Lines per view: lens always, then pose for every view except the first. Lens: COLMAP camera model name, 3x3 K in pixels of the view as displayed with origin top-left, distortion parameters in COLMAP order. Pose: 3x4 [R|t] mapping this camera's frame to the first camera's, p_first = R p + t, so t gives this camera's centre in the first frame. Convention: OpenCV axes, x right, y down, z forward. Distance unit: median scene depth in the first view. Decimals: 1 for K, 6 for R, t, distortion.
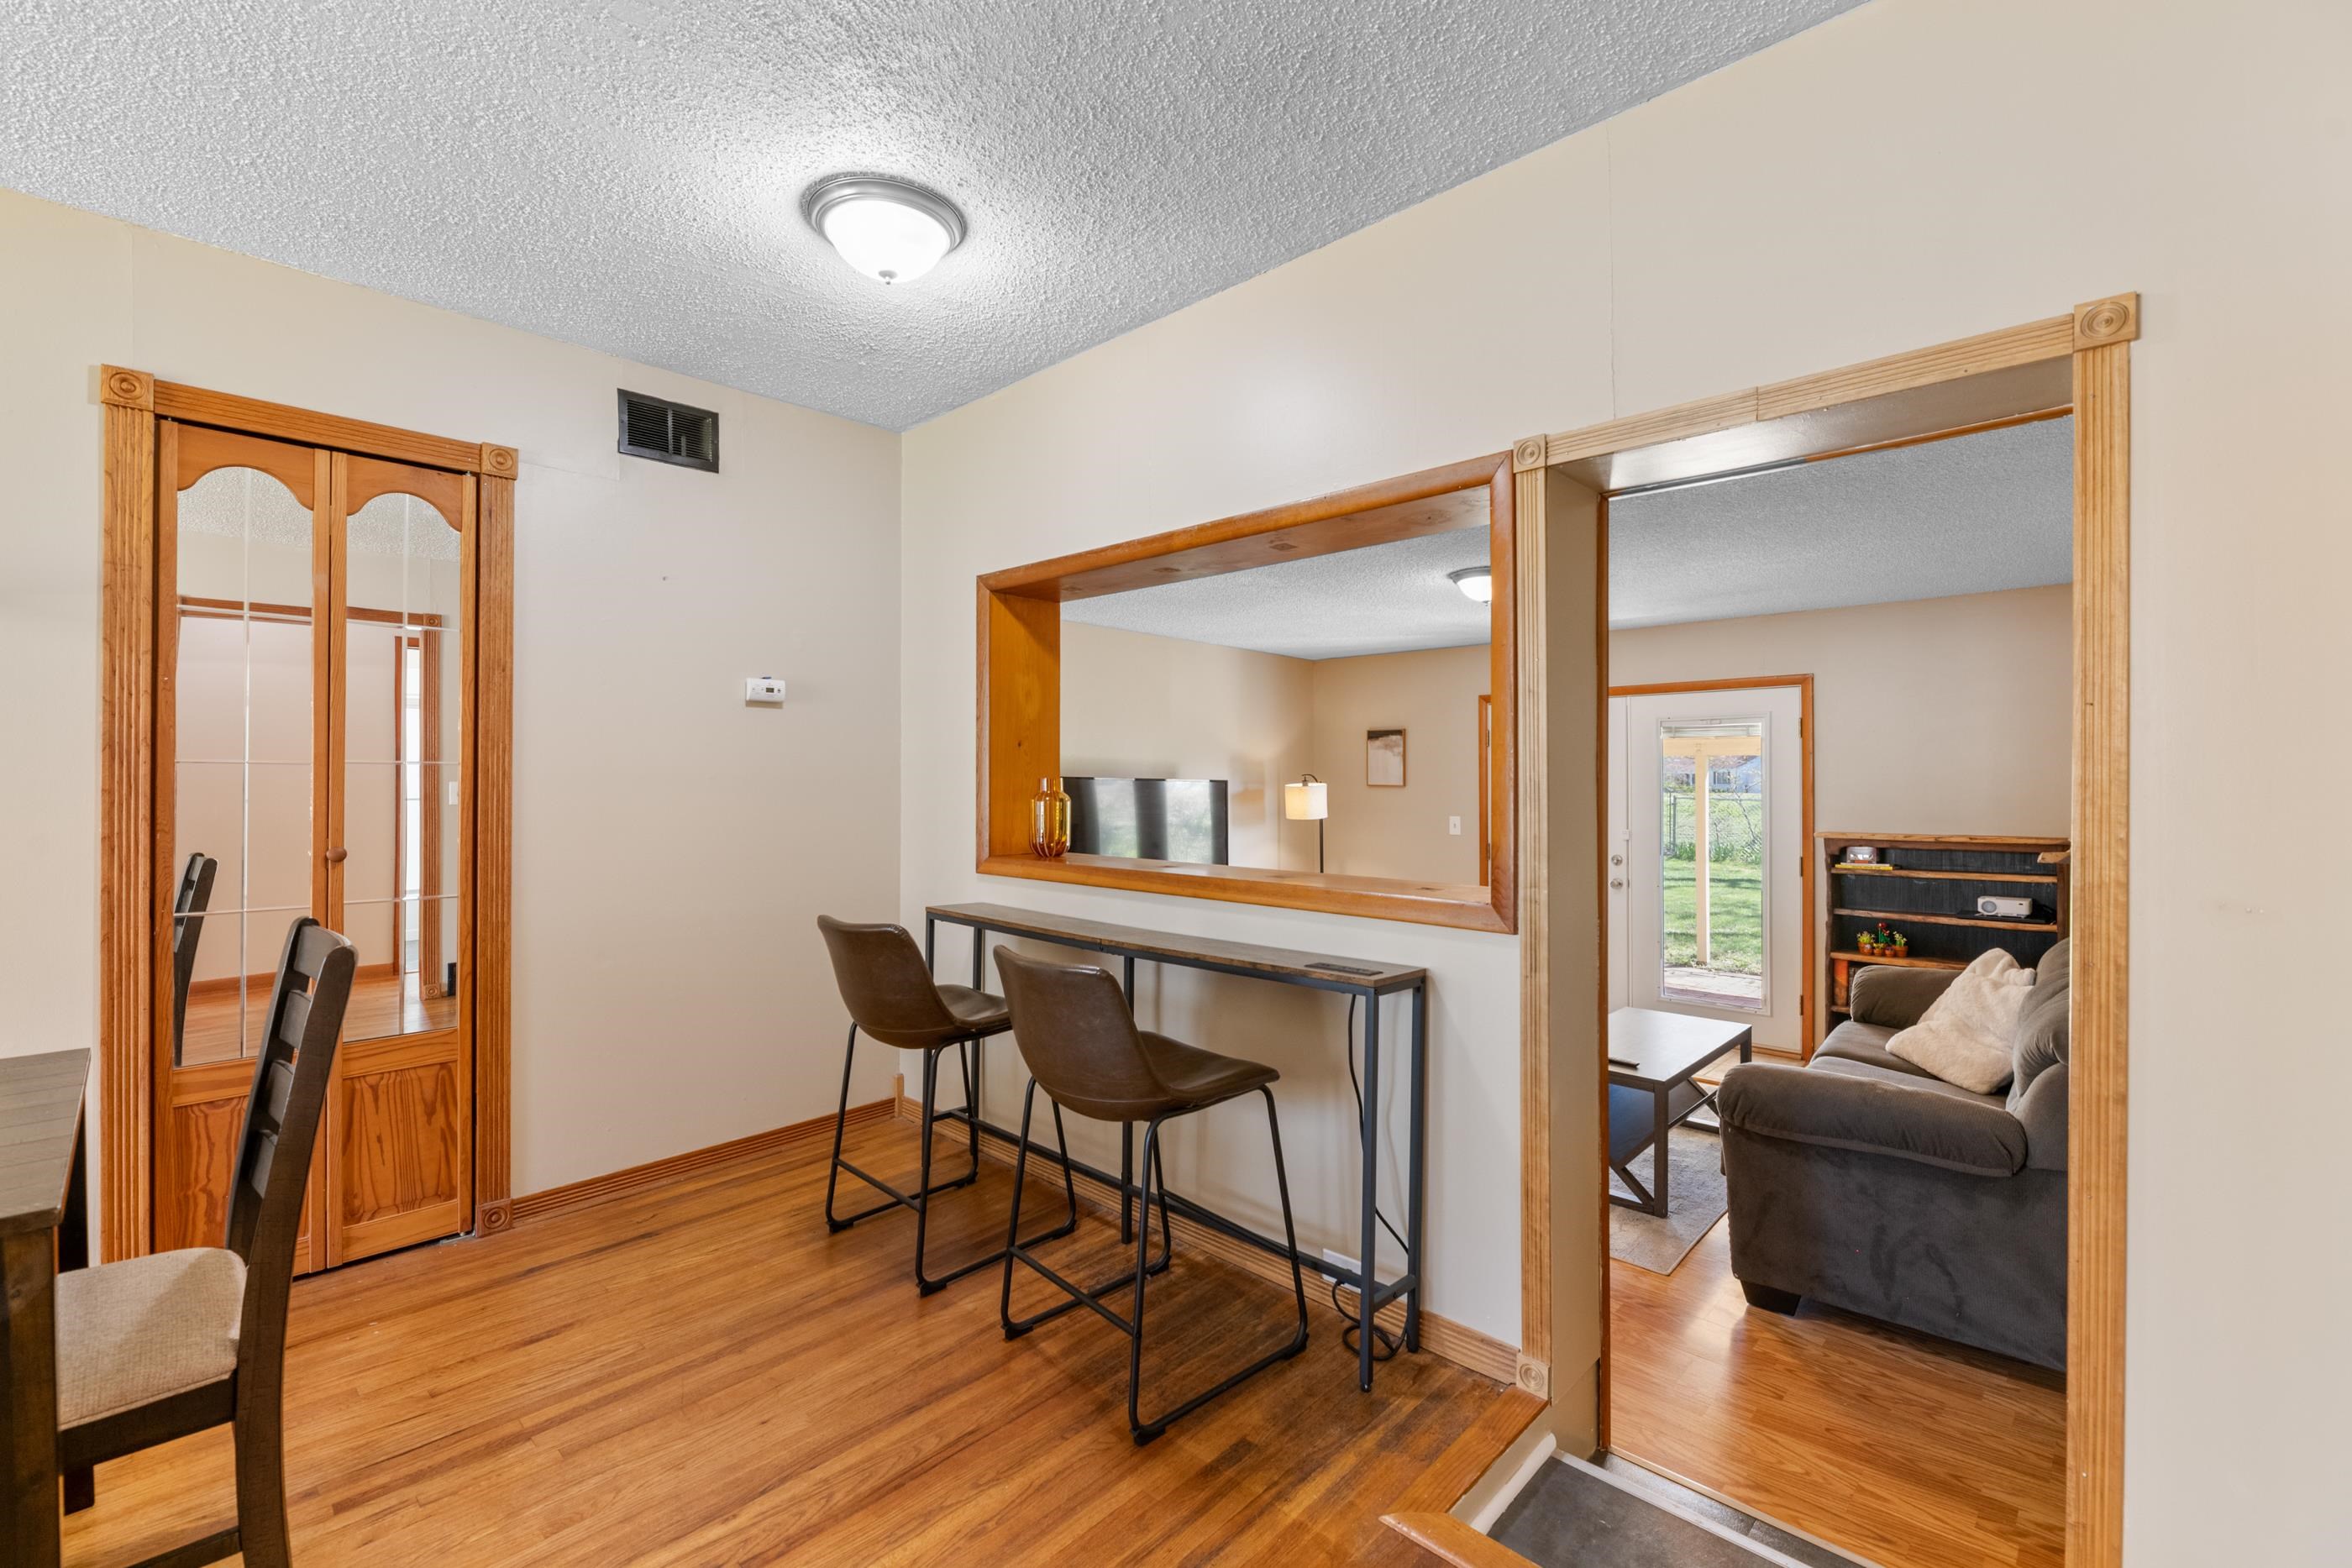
lens RADIAL K [[1003.2, 0, 1171.4], [0, 1003.2, 781.5], [0, 0, 1]] dist [-0.005830, -0.000521]
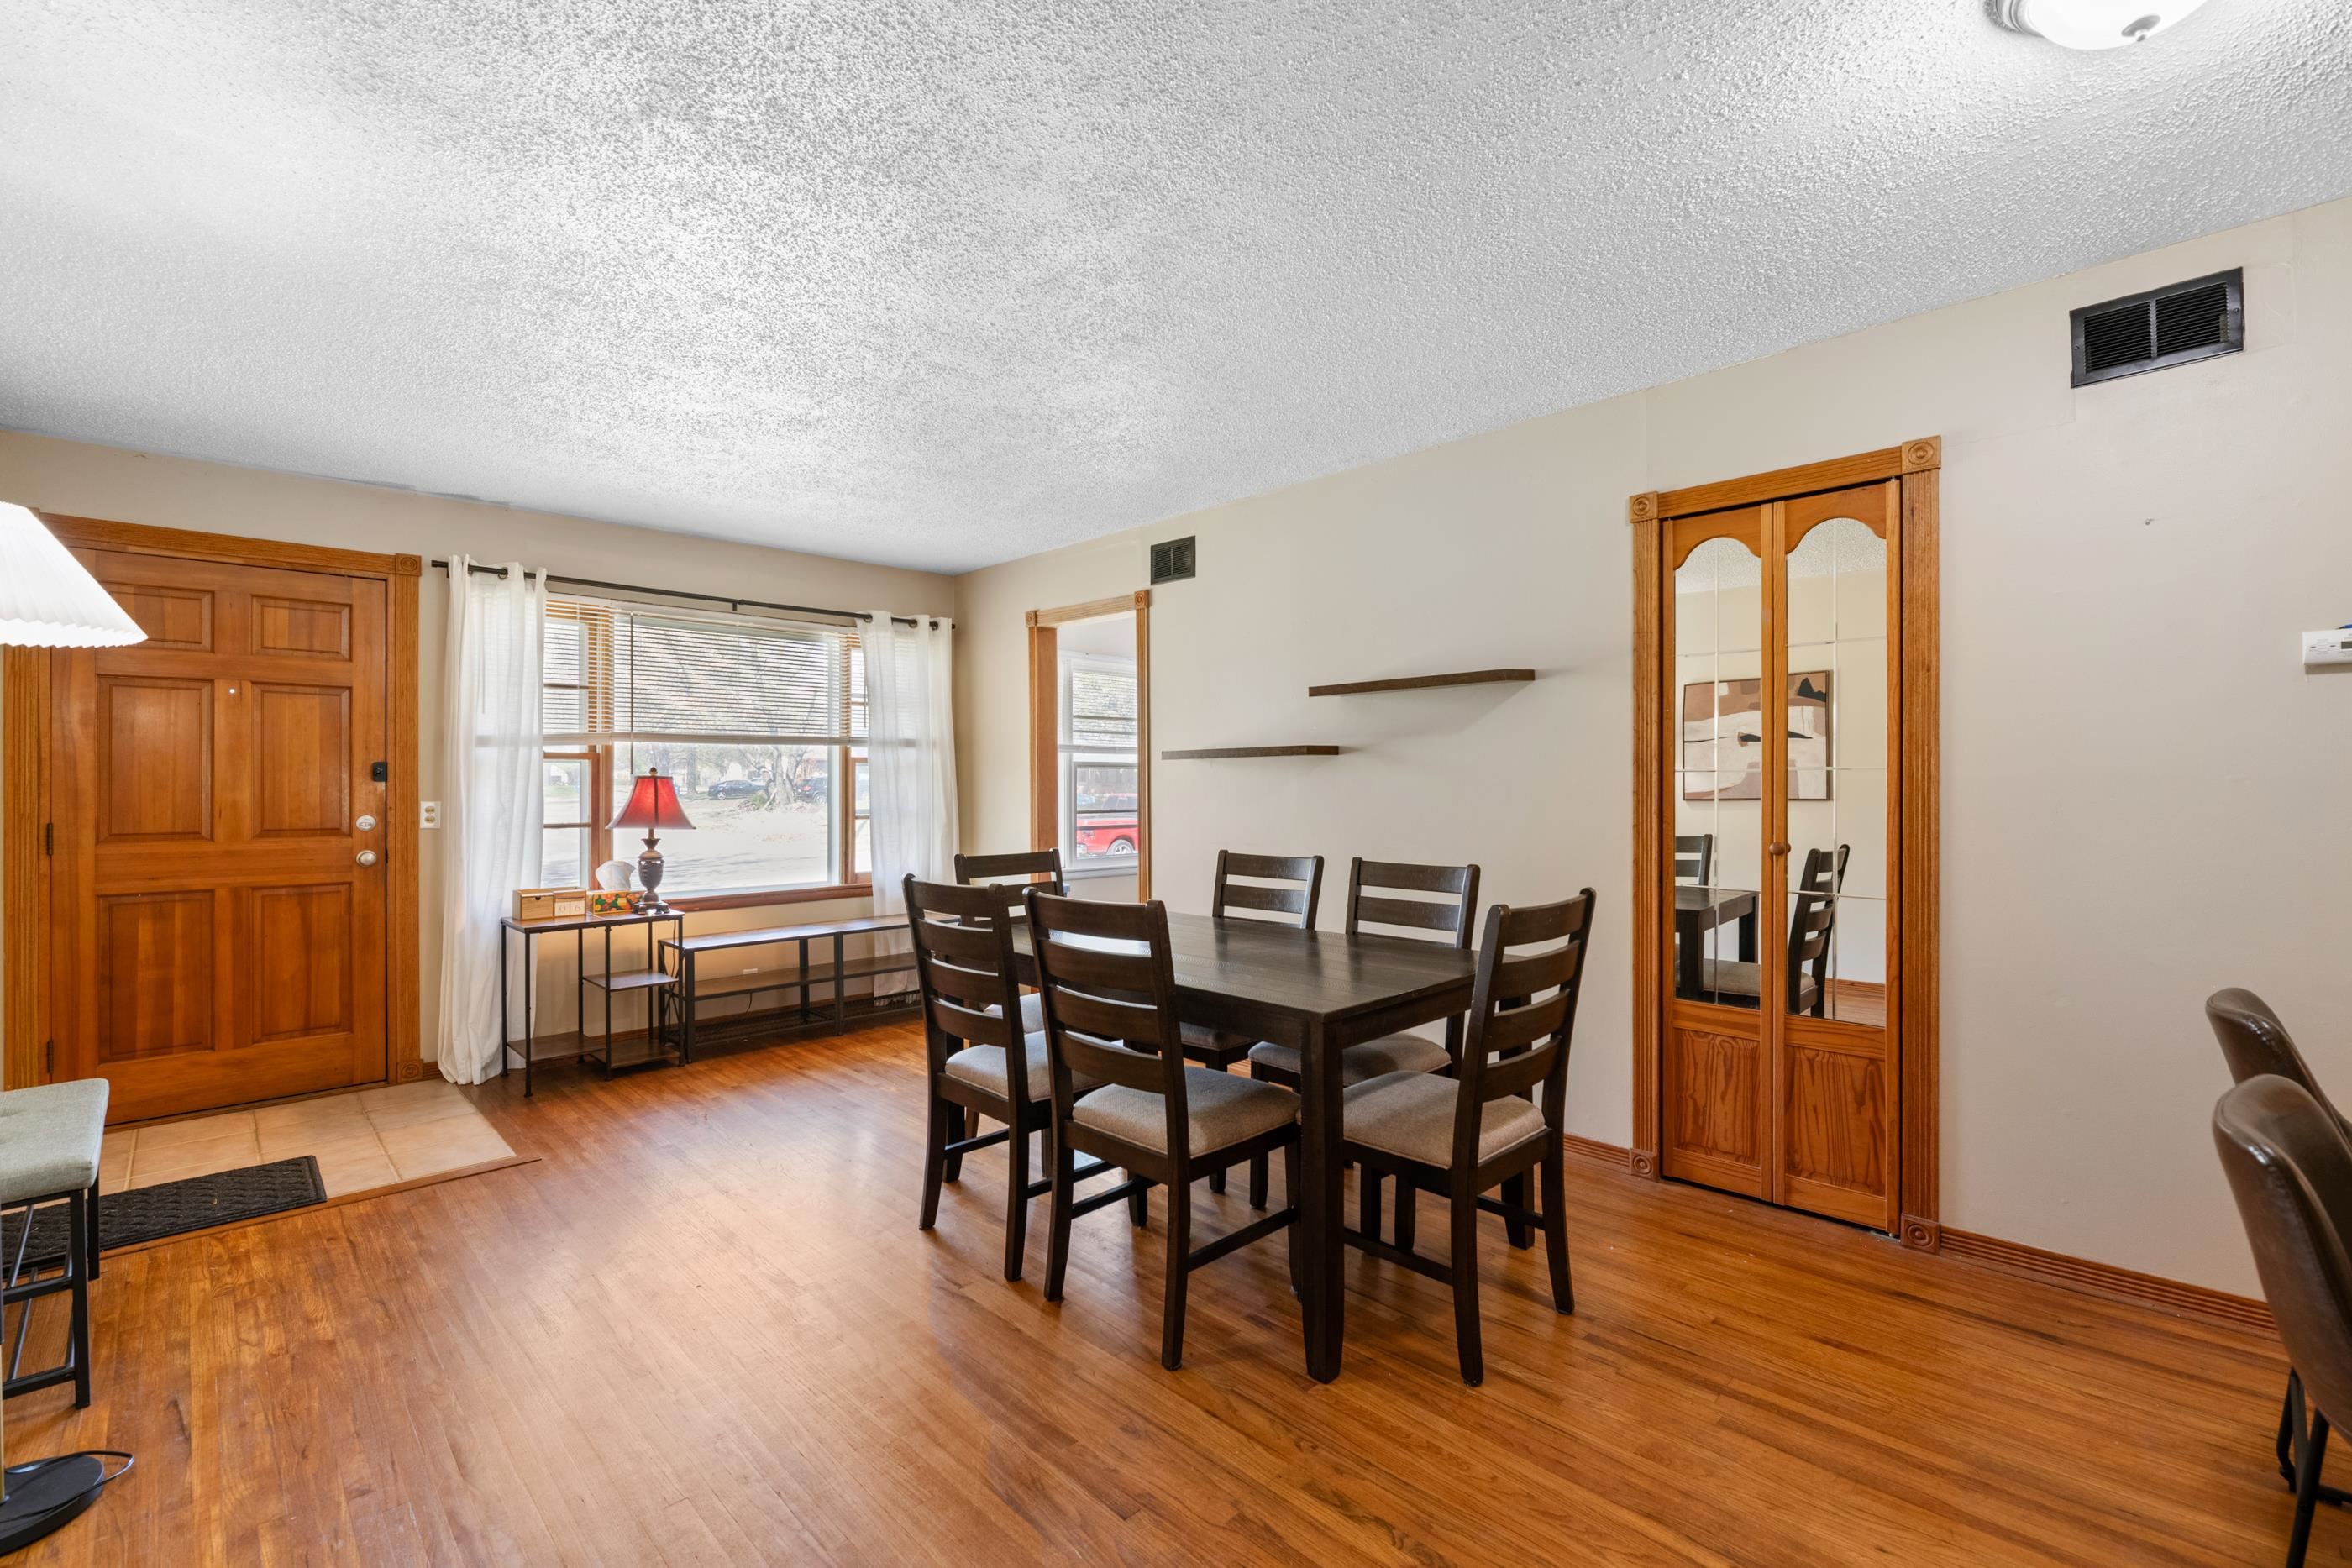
lens RADIAL K [[1010.2, 0, 1178.8], [0, 1010.2, 781.4], [0, 0, 1]] dist [-0.004023, -0.001165]
pose [[-0.026004, -0.002227, -0.999659, 0.296473], [0.003995, 0.999989, -0.002331, -0.004469], [0.999654, -0.004054, -0.025995, 0.282013]]
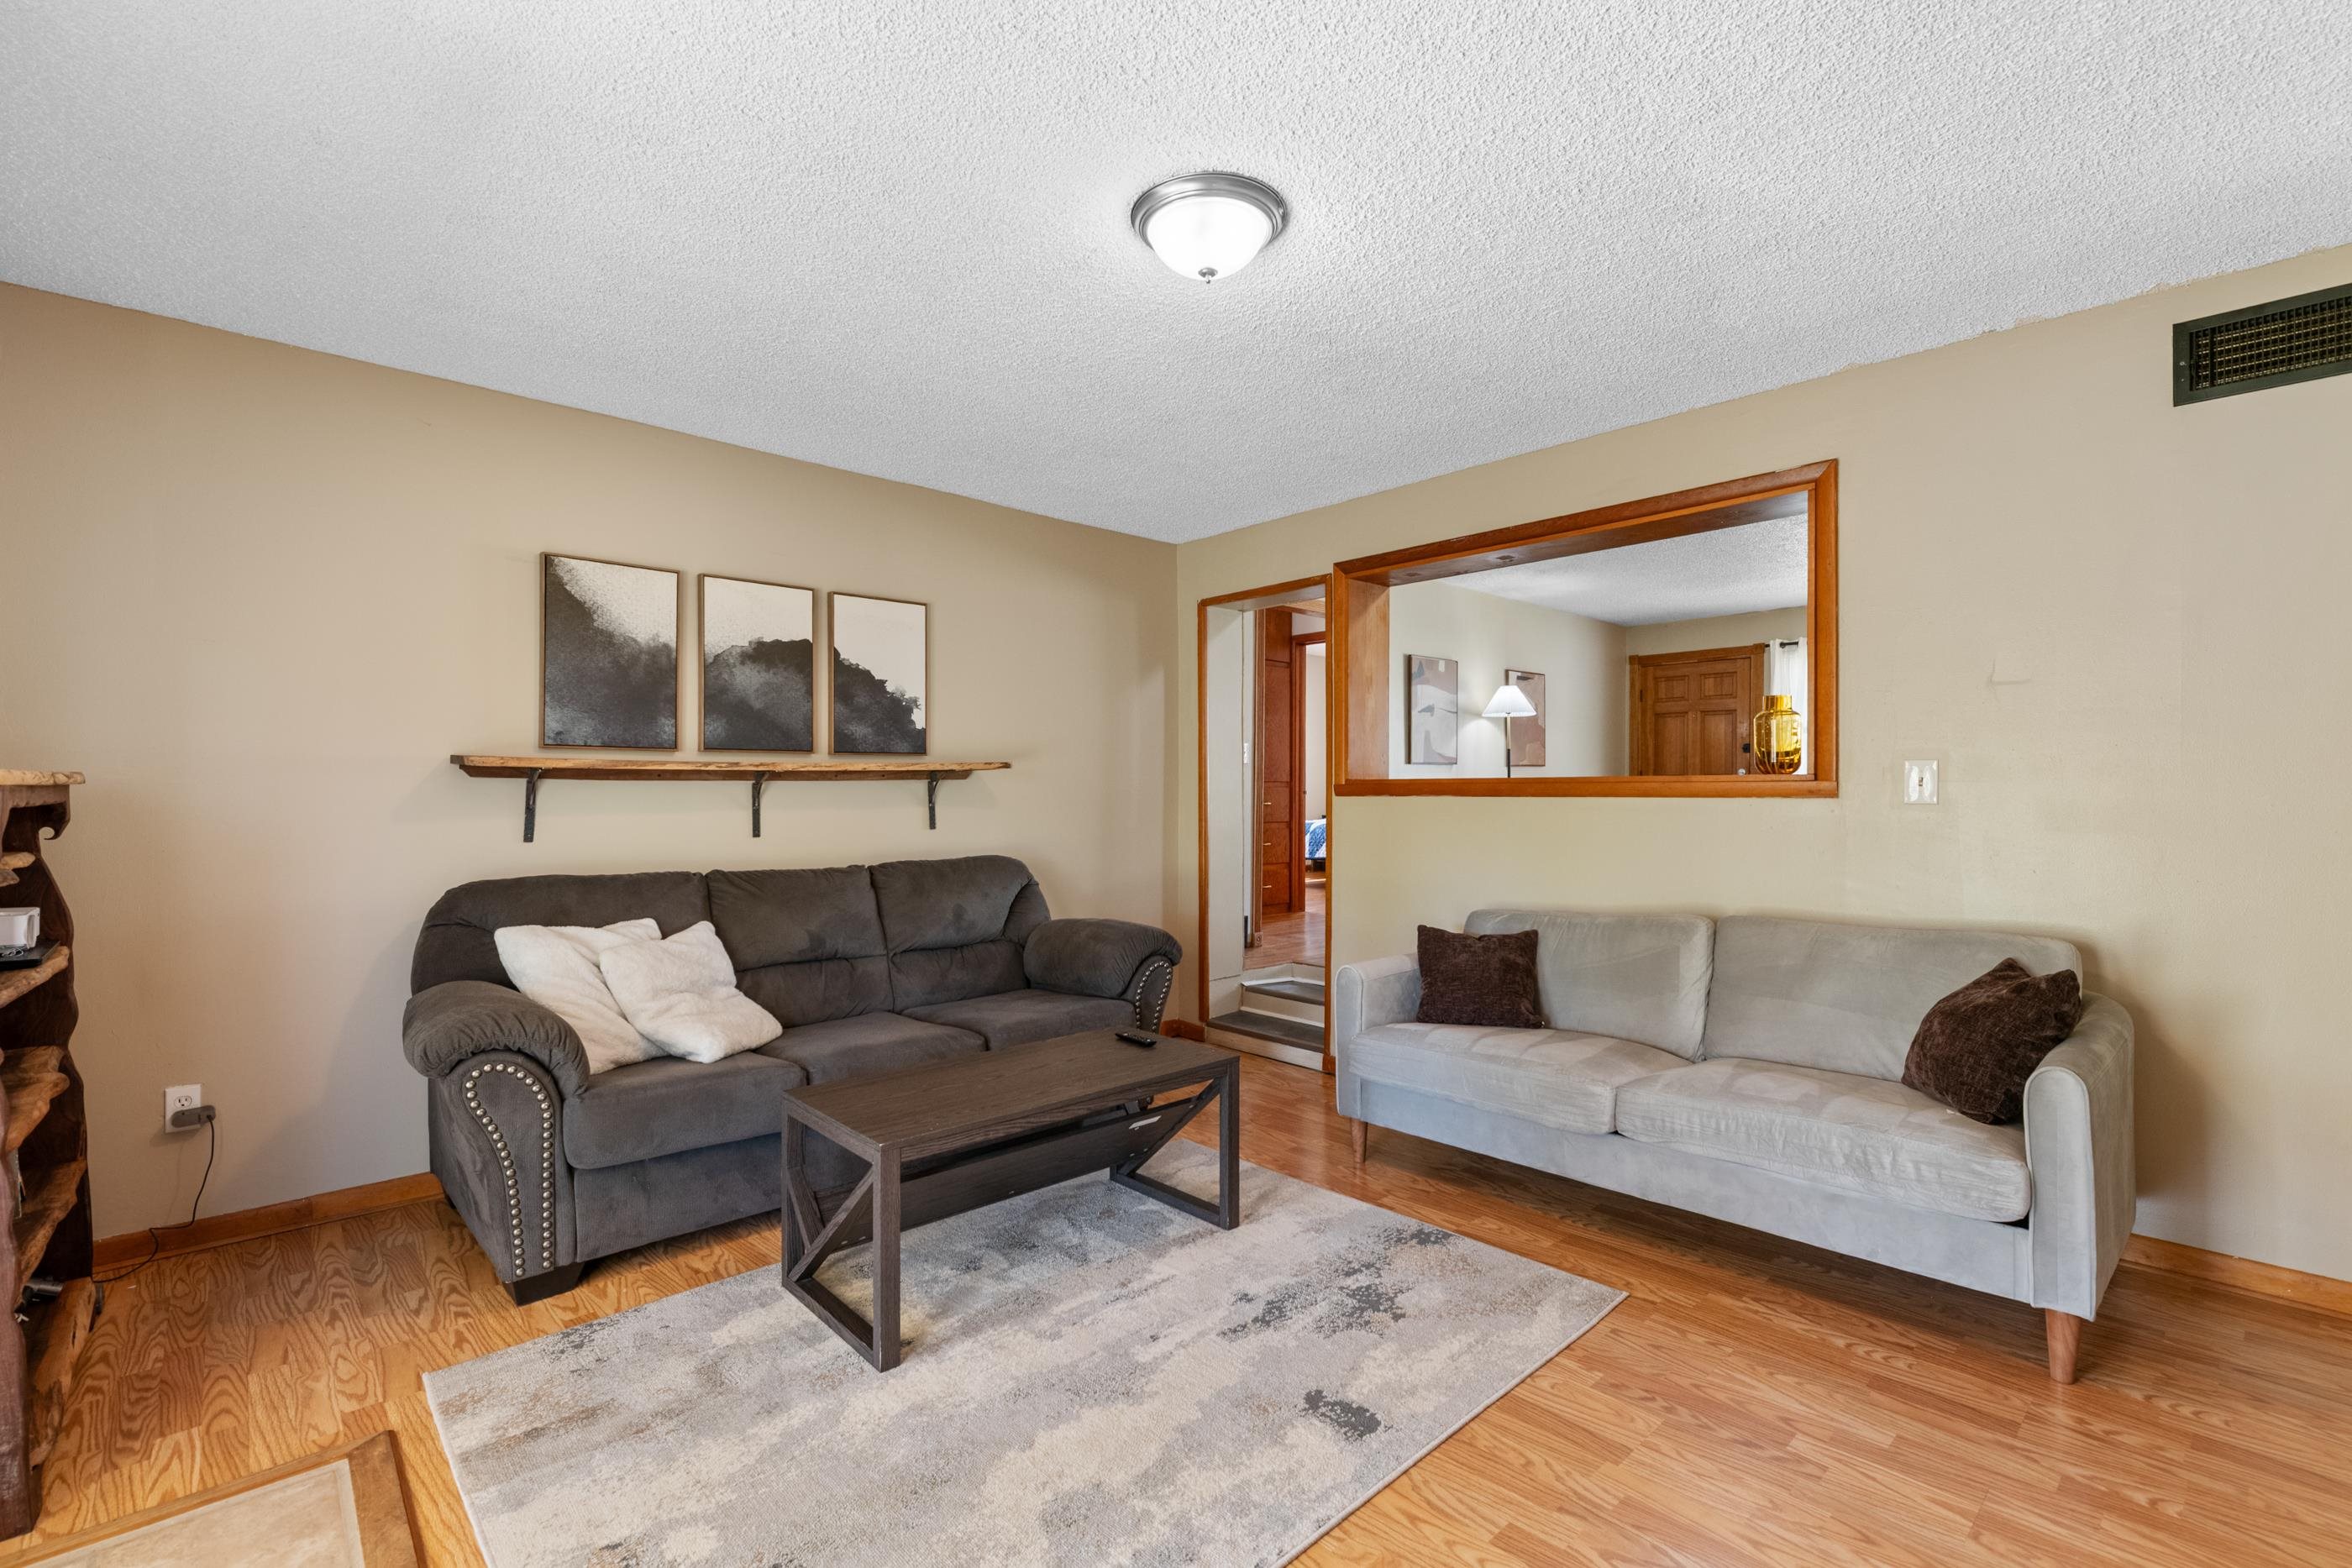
lens RADIAL K [[1033.9, 0, 1168.4], [0, 1033.9, 785.8], [0, 0, 1]] dist [-0.002281, -0.000492]
pose [[-0.998327, -0.001682, 0.057797, 0.463542], [-0.001920, 0.999990, -0.004061, 0.099625], [-0.057790, -0.004165, -0.998320, 2.271229]]
